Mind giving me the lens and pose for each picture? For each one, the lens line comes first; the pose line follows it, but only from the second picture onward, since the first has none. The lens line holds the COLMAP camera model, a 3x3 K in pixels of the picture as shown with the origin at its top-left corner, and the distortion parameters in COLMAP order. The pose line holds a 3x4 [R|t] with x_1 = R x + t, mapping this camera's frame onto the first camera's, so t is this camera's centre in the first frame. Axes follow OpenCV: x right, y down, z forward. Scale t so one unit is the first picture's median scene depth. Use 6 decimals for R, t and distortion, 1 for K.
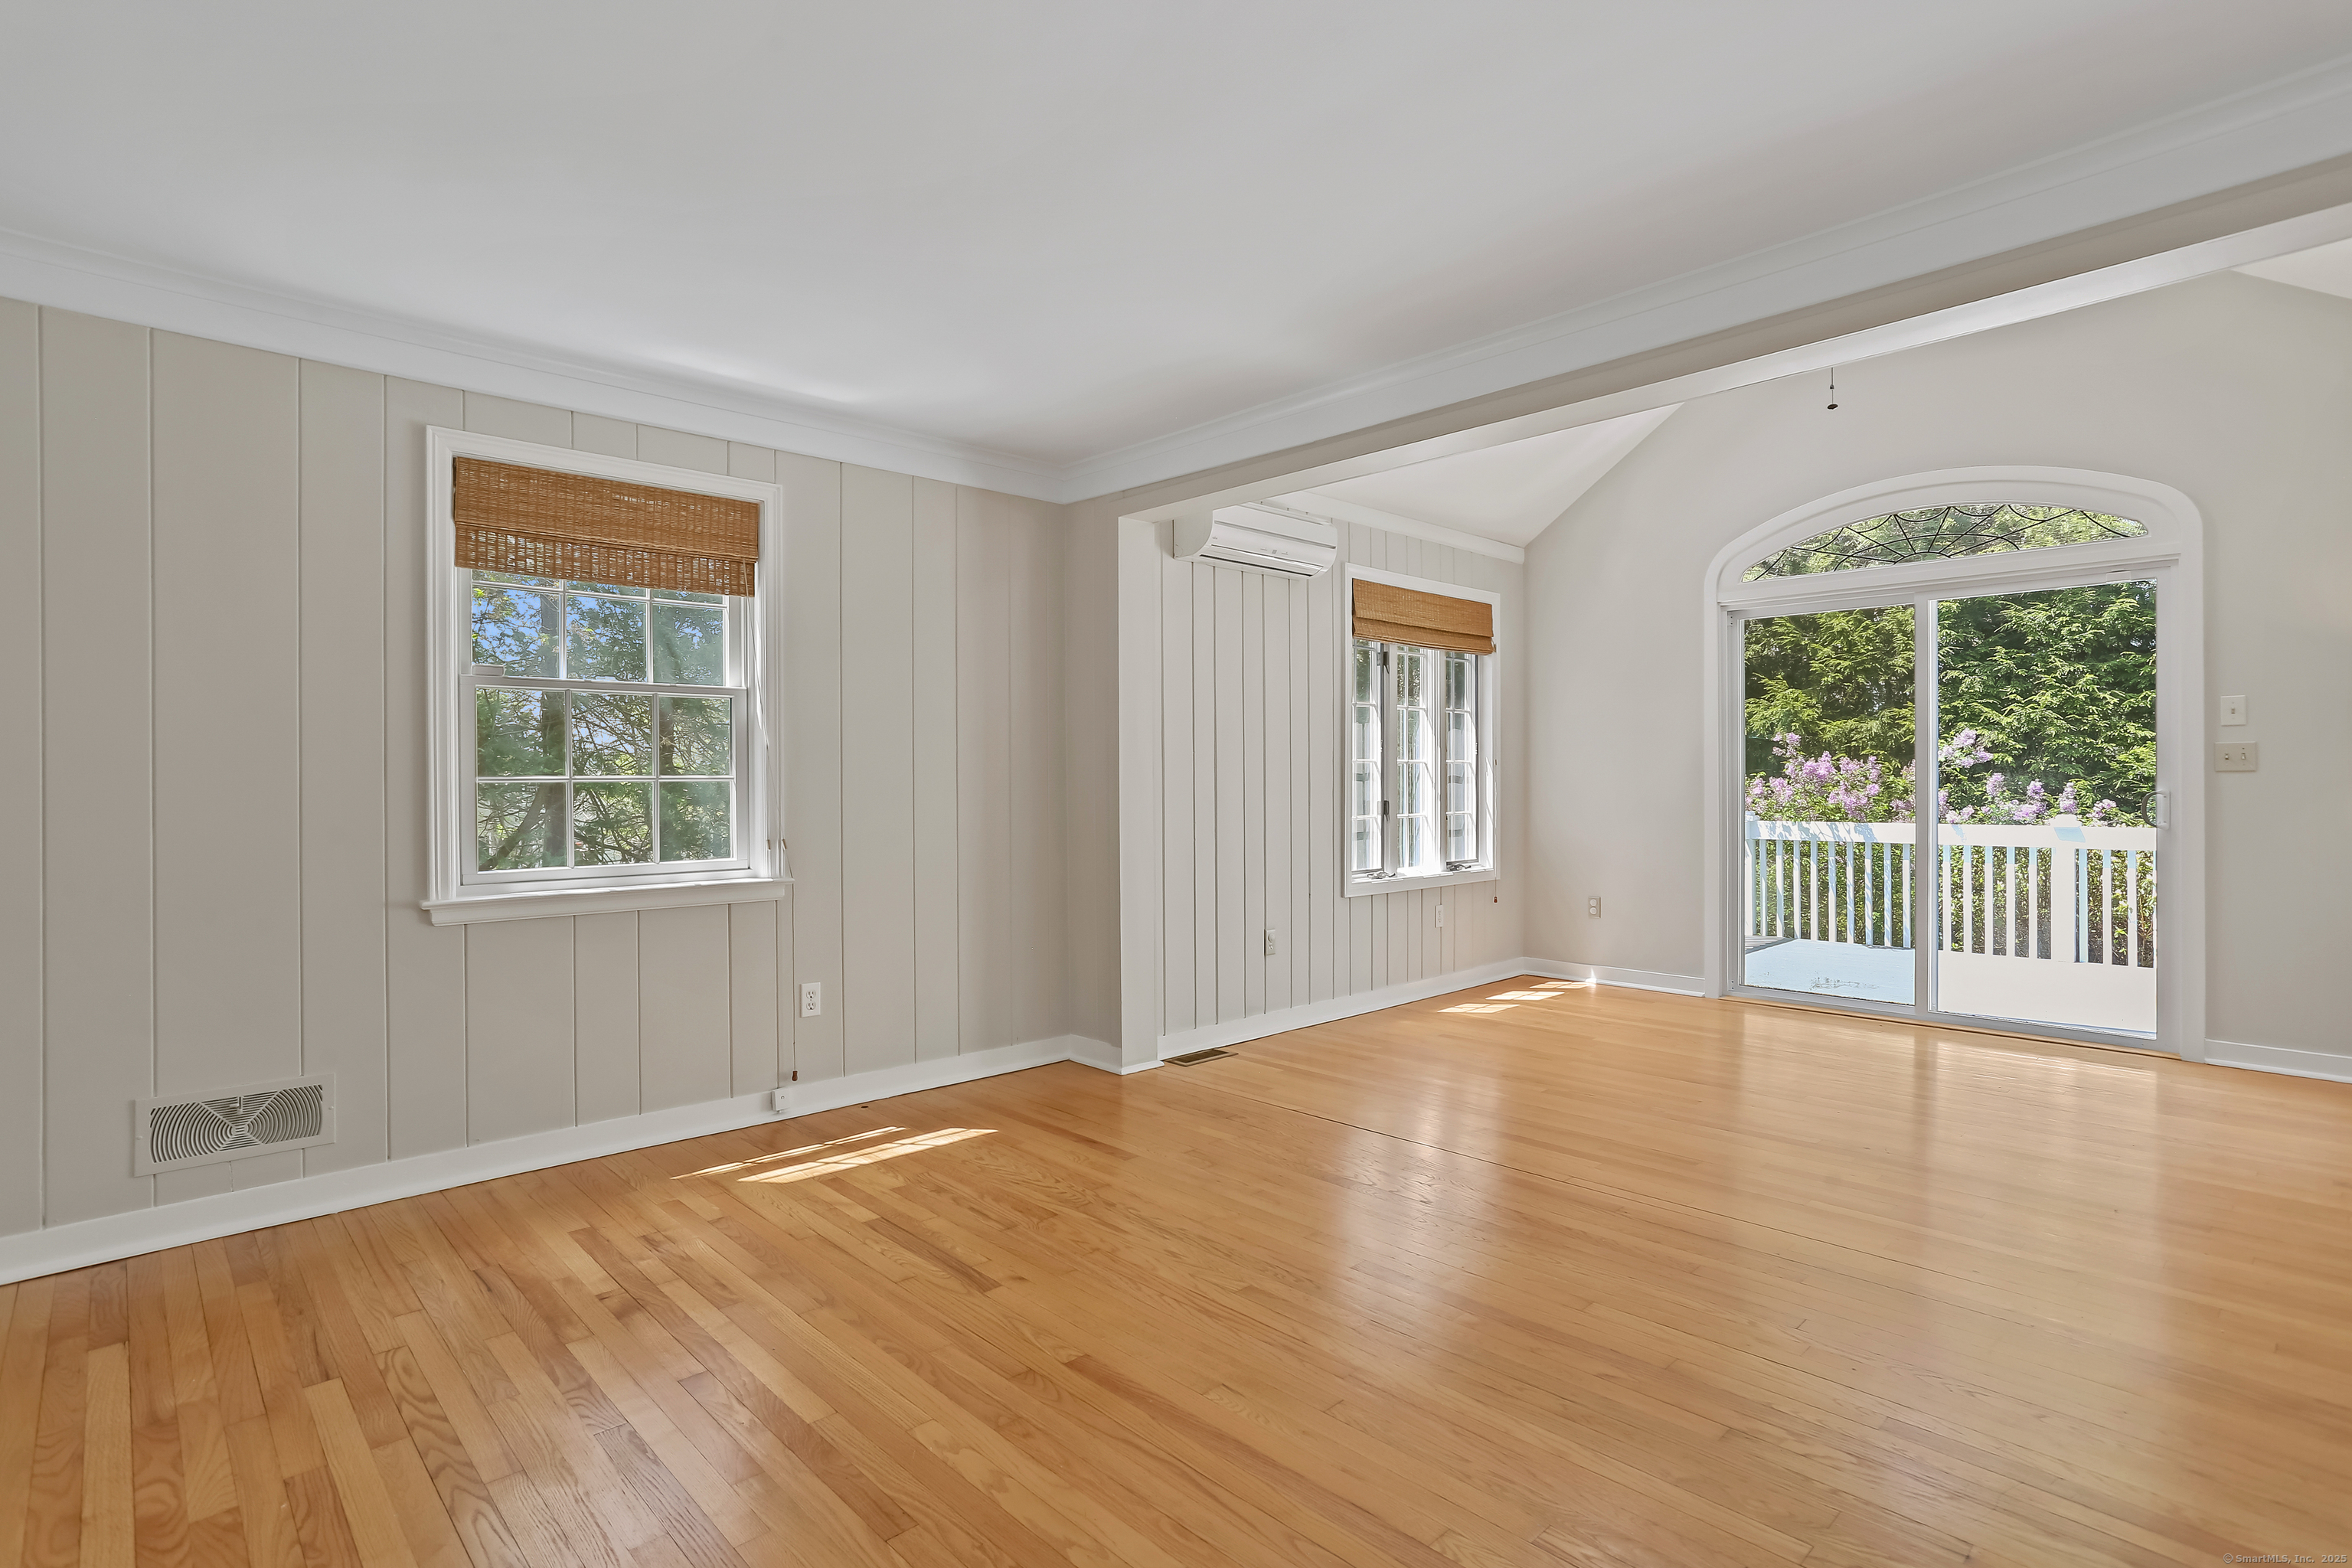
lens RADIAL K [[1155.7, 0, 1176.0], [0, 1155.7, 784.0], [0, 0, 1]] dist [-0.043028, 0.023212]
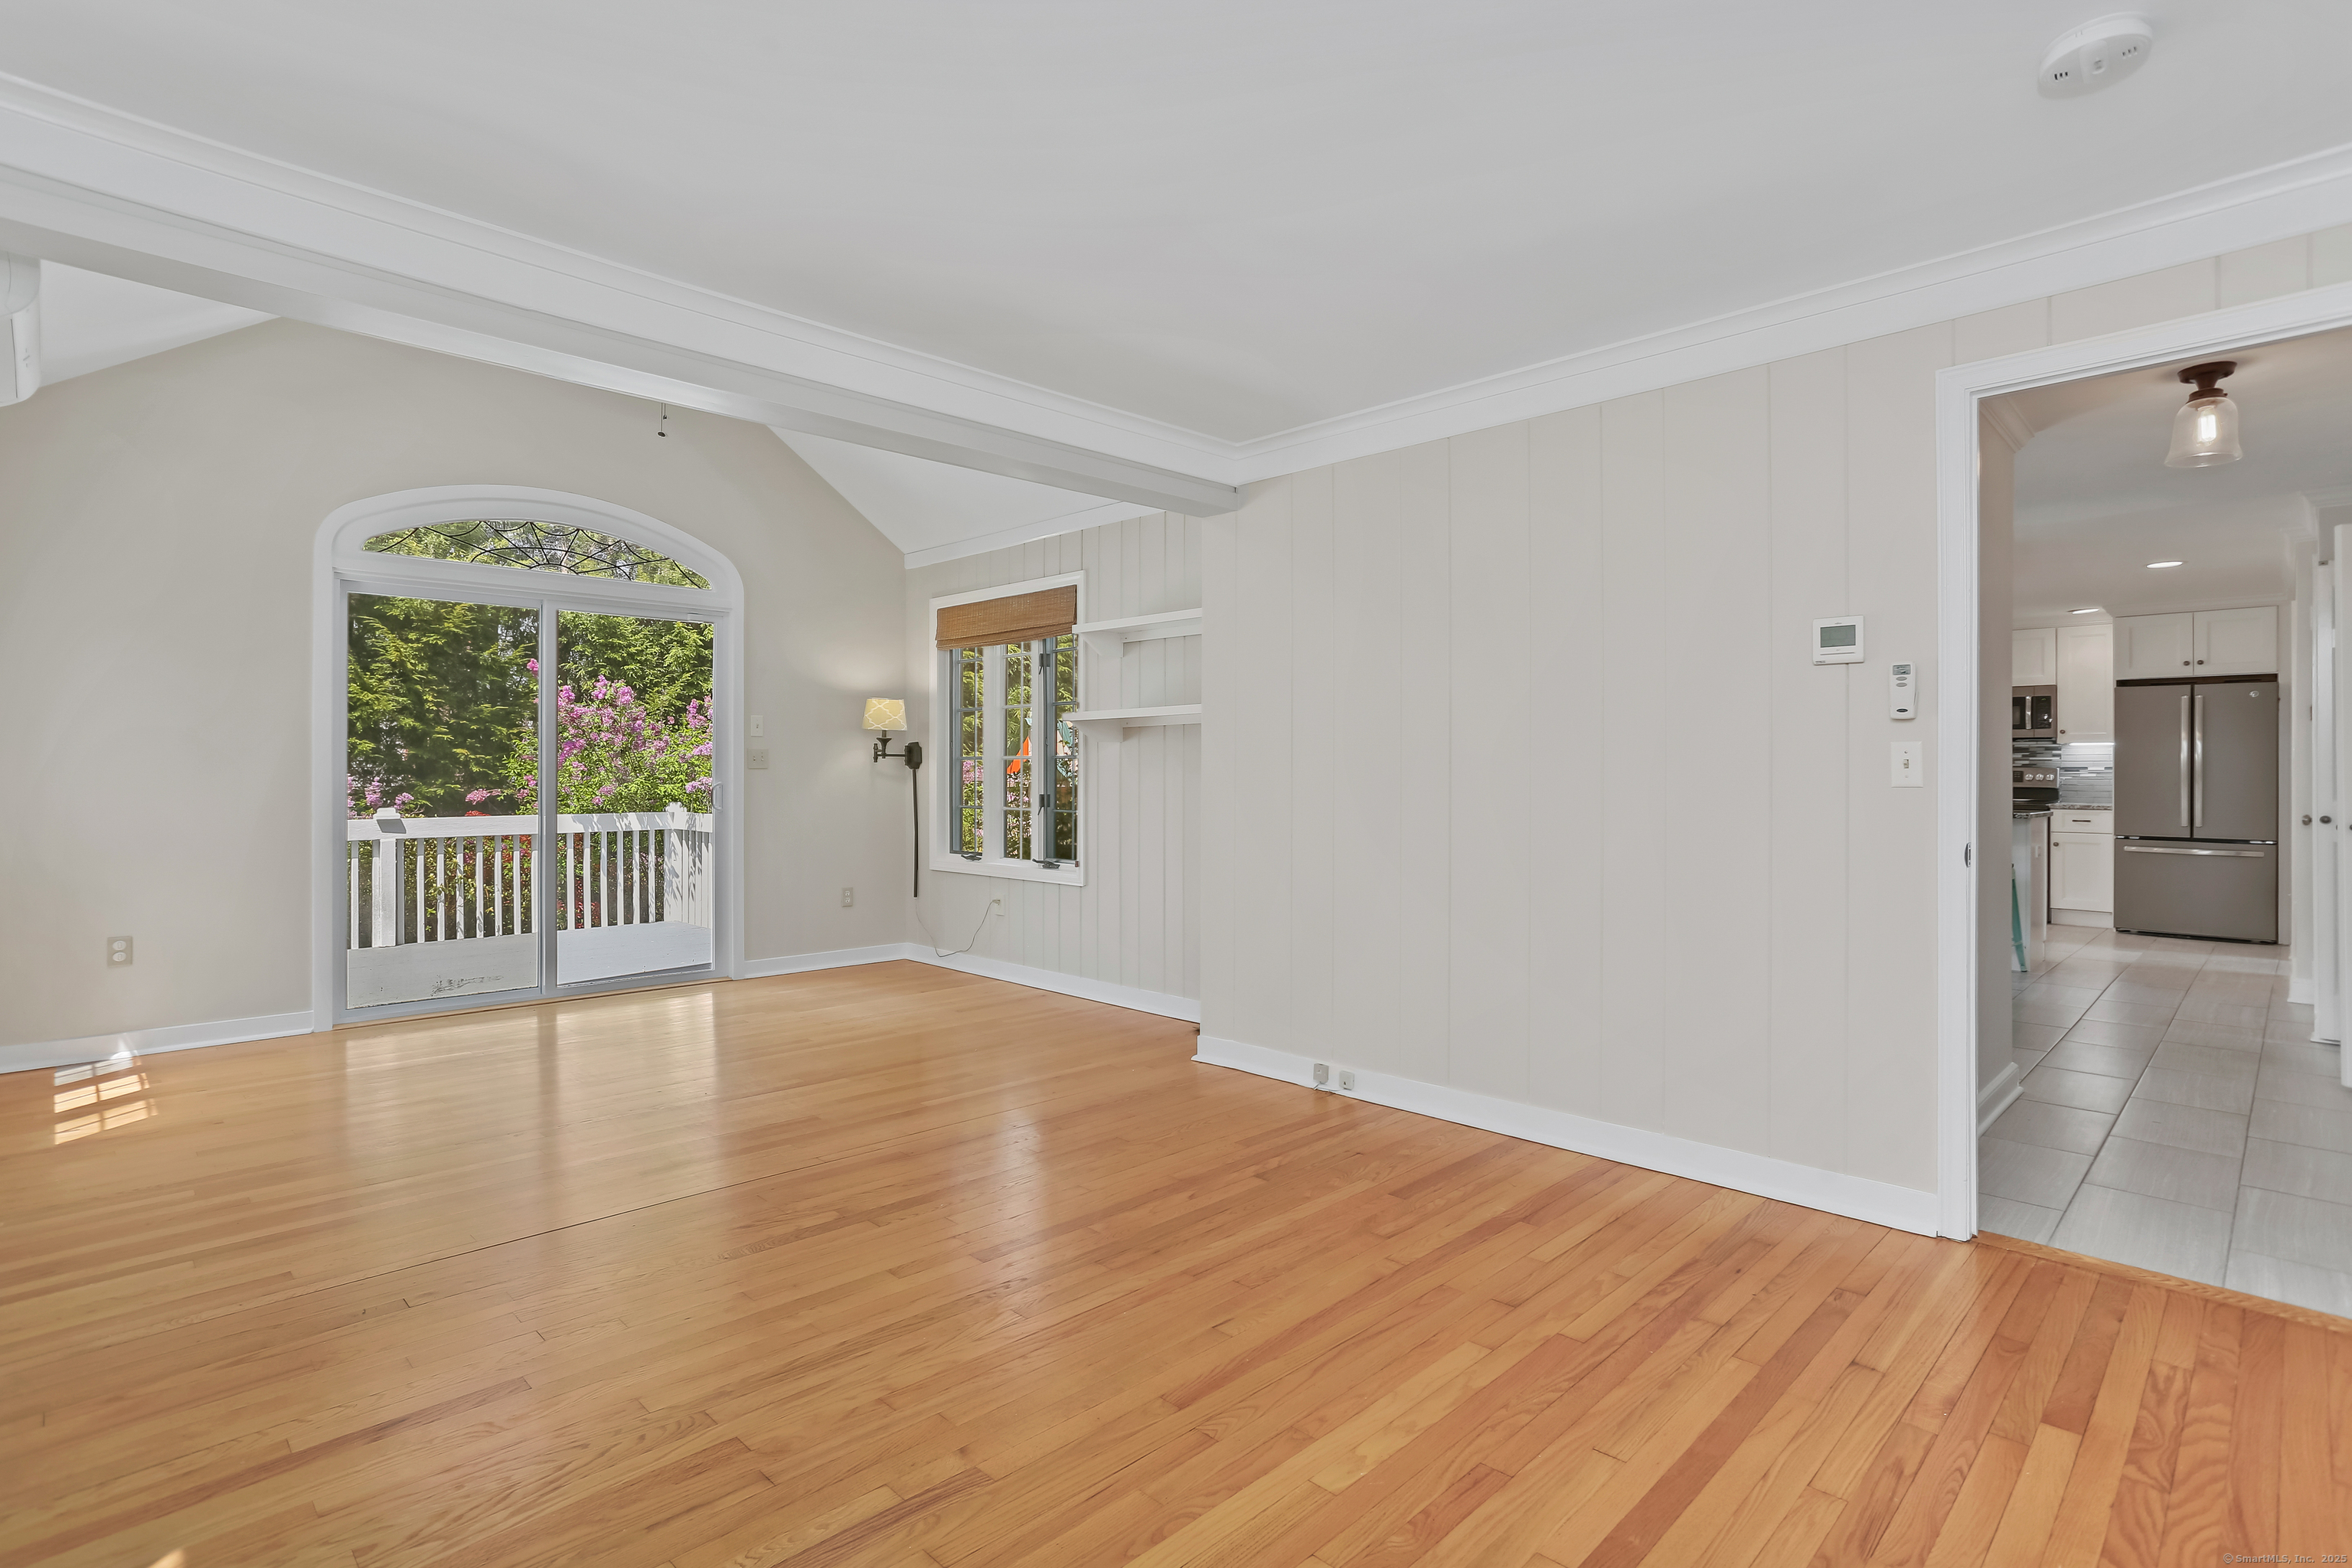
lens RADIAL K [[1151.2, 0, 1177.1], [0, 1151.2, 761.3], [0, 0, 1]] dist [-0.059062, 0.038075]
pose [[-0.025359, 0.012106, 0.999605, -0.495515], [0.004164, 0.999919, -0.012004, -0.000645], [-0.999670, 0.003858, -0.025407, 0.501386]]
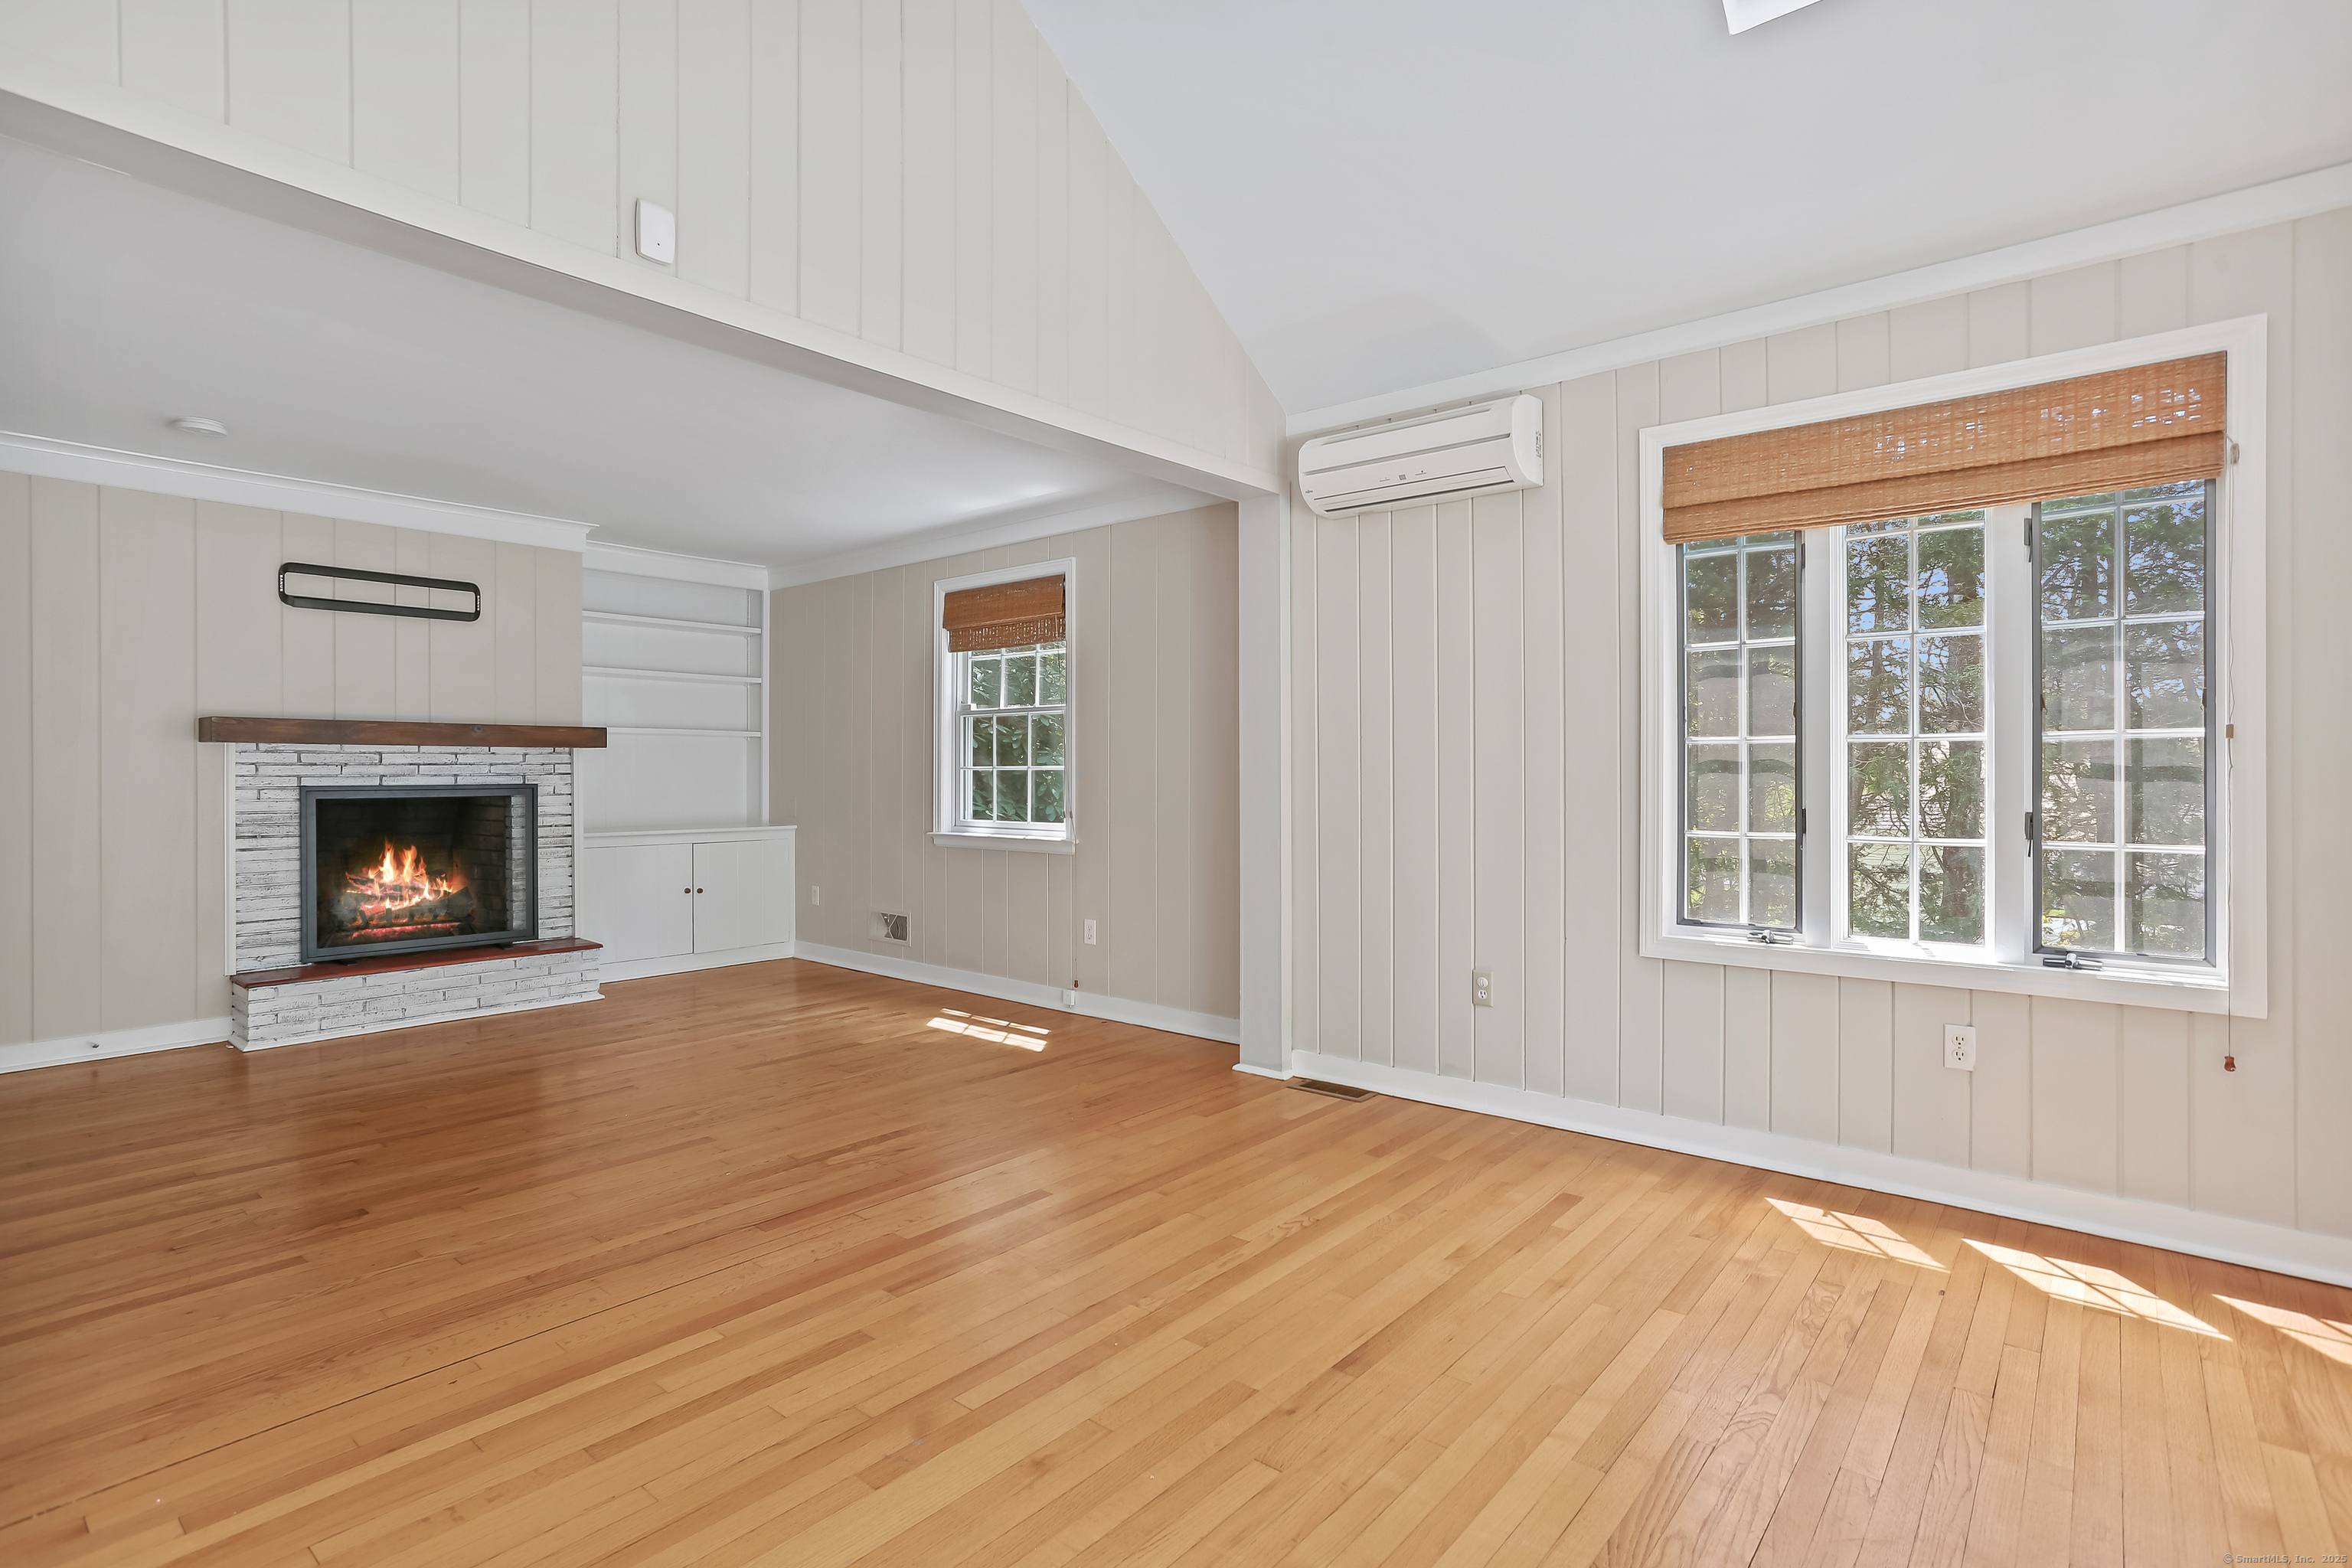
lens RADIAL K [[1155.7, 0, 1176.0], [0, 1155.7, 784.0], [0, 0, 1]] dist [-0.043028, 0.023212]
pose [[0.114185, 0.013816, -0.993363, 0.891996], [-0.007372, 0.999888, 0.013059, -0.004202], [0.993432, 0.005832, 0.114274, 0.811889]]
